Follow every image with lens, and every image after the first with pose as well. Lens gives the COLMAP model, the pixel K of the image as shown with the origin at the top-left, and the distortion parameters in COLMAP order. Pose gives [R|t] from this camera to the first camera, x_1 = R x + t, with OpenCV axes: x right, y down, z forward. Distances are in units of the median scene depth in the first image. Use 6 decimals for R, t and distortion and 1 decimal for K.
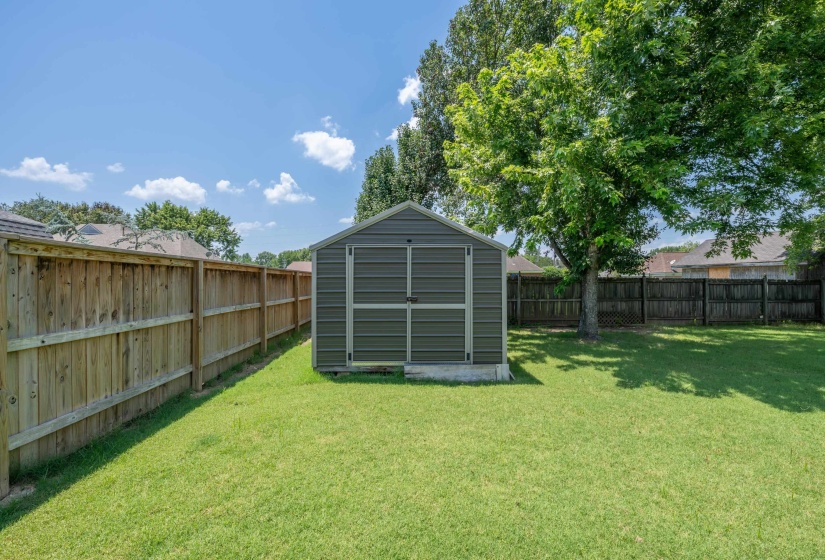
lens RADIAL K [[349.6, 0, 414.9], [0, 349.6, 289.0], [0, 0, 1]] dist [0.001488, 0.000016]
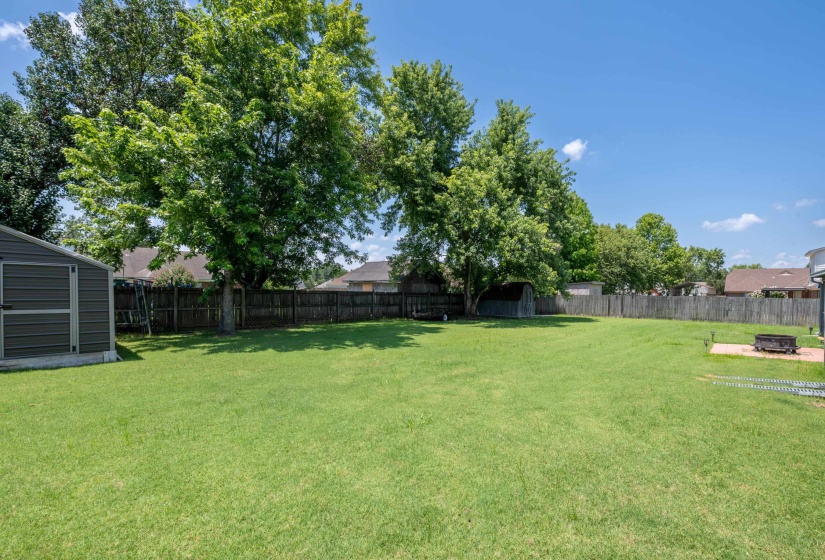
lens RADIAL K [[339.8, 0, 441.2], [0, 339.8, 304.6], [0, 0, 1]] dist [0.000266, -0.000207]
pose [[0.650150, -0.019684, 0.759551, 0.030603], [0.007266, 0.999780, 0.019690, 0.003806], [-0.759771, -0.007282, 0.650150, -0.345243]]
